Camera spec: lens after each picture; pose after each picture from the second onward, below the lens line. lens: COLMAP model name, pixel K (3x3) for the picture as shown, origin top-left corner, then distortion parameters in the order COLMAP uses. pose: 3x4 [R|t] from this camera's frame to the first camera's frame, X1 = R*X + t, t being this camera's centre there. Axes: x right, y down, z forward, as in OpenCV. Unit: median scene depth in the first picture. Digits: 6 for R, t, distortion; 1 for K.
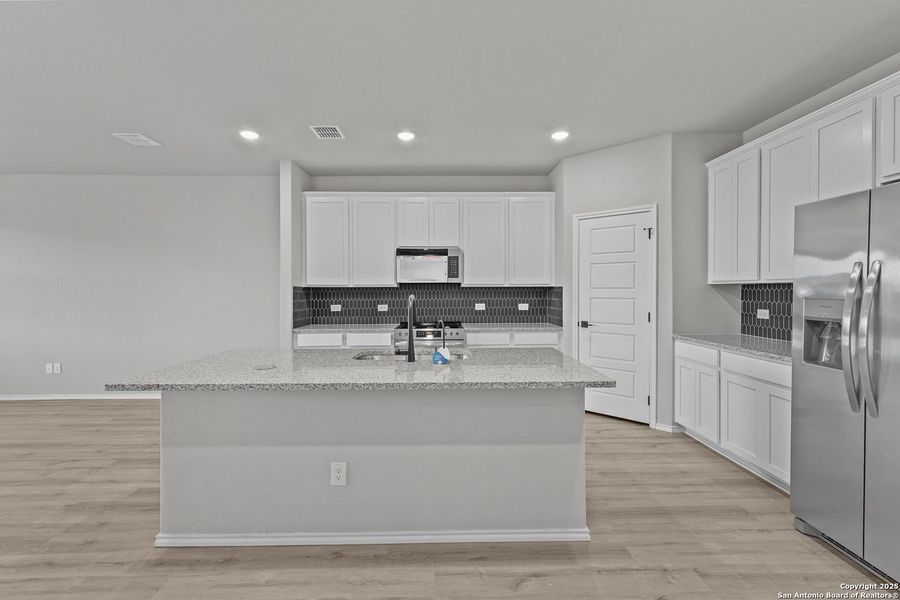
lens RADIAL K [[410.6, 0, 449.8], [0, 410.6, 290.9], [0, 0, 1]] dist [0.001018, 0.001084]
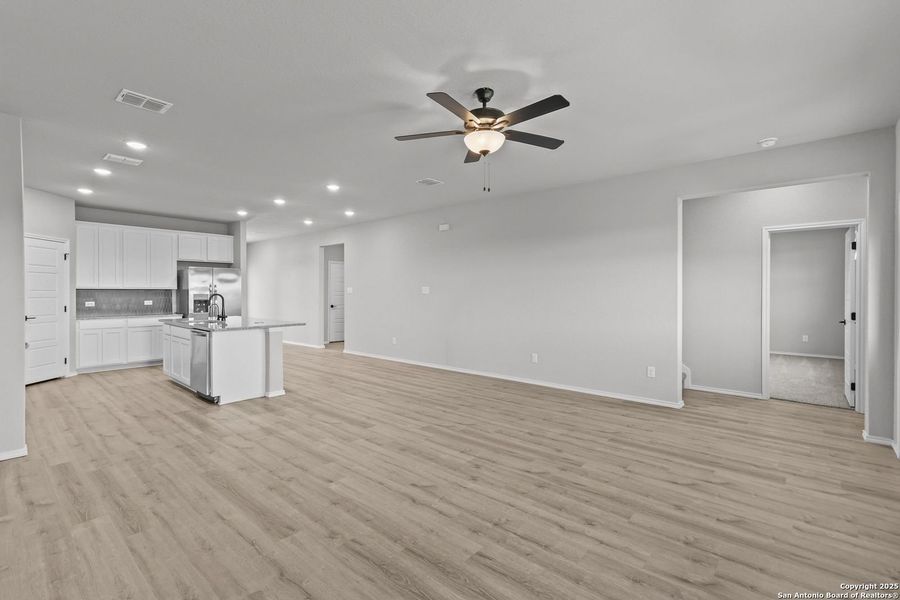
lens RADIAL K [[410.6, 0, 449.8], [0, 410.6, 290.9], [0, 0, 1]] dist [0.001018, 0.001084]
pose [[-0.732479, 0.001663, 0.680788, -1.986314], [0.004263, 0.999989, 0.002144, -0.003306], [-0.680777, 0.004473, -0.732477, 1.353272]]
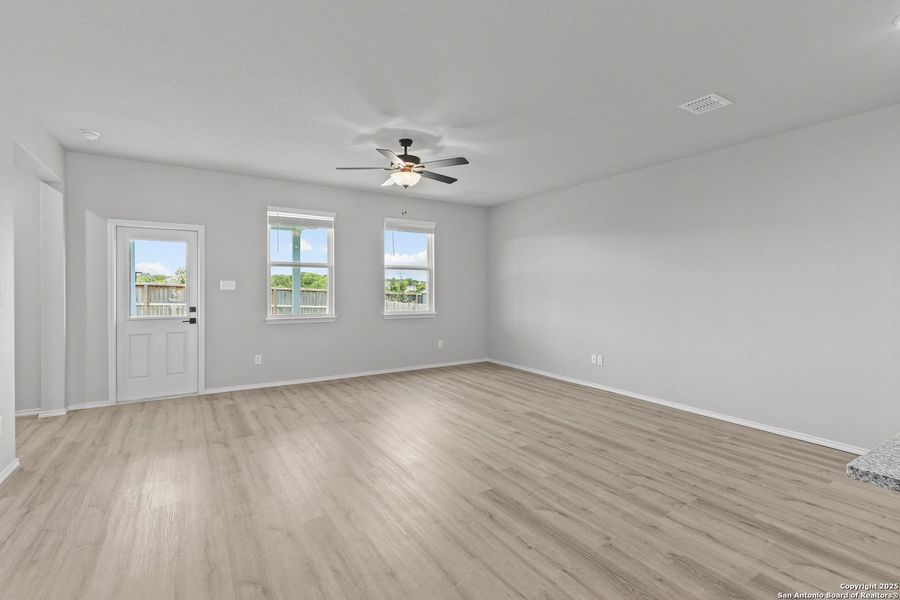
lens RADIAL K [[410.6, 0, 449.8], [0, 410.6, 290.9], [0, 0, 1]] dist [0.001018, 0.001084]
pose [[0.520549, 0.012520, -0.853740, -0.362565], [-0.008887, 0.999918, 0.009245, 0.001389], [0.853785, 0.002774, 0.520618, 0.157185]]
